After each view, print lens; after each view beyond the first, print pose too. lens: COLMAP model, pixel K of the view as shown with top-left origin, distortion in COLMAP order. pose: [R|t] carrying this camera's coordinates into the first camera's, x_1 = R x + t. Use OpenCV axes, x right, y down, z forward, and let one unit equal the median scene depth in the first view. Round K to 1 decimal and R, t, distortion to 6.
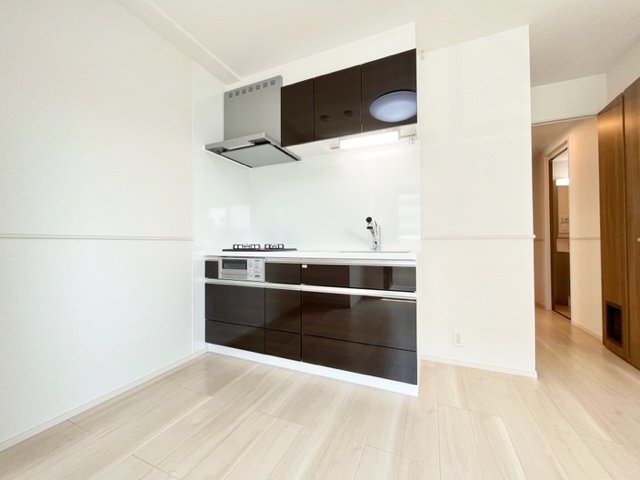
lens RADIAL K [[257.3, 0, 320.0], [0, 257.3, 240.0], [0, 0, 1]] dist [-0.000123, -0.000009]
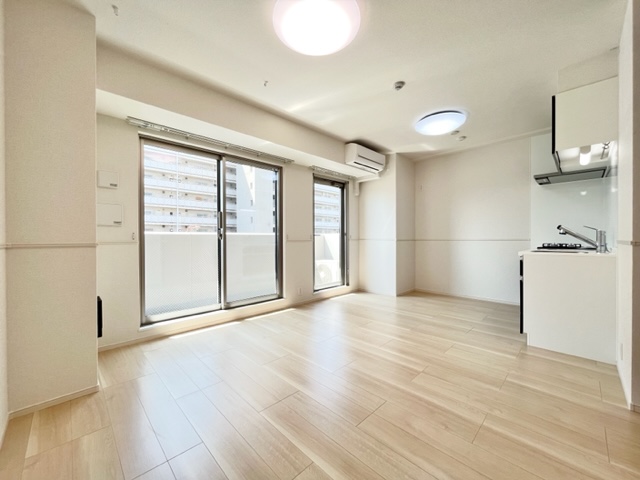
lens RADIAL K [[257.3, 0, 320.0], [0, 257.3, 240.0], [0, 0, 1]] dist [-0.000123, -0.000009]
pose [[-0.369599, 0.011408, -0.929121, 2.073707], [0.017036, 0.999840, 0.005500, -0.047215], [0.929035, -0.013796, -0.369734, 0.386103]]
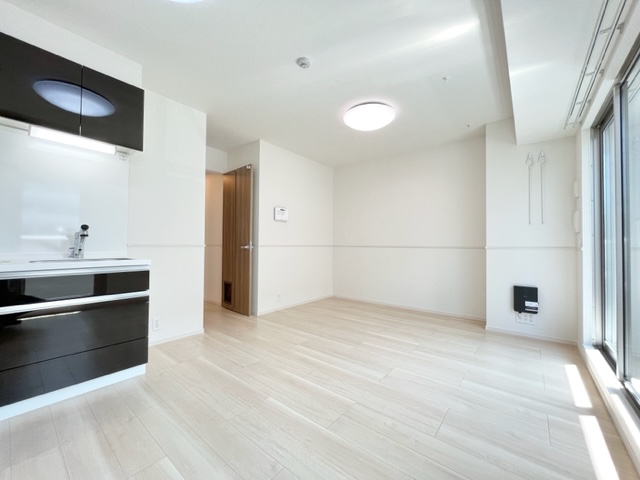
lens RADIAL K [[257.3, 0, 320.0], [0, 257.3, 240.0], [0, 0, 1]] dist [-0.000123, -0.000009]
pose [[0.262596, 0.024349, 0.964598, -0.571045], [-0.022826, 0.999559, -0.019018, -0.035720], [-0.964636, -0.017024, 0.263036, -0.133646]]
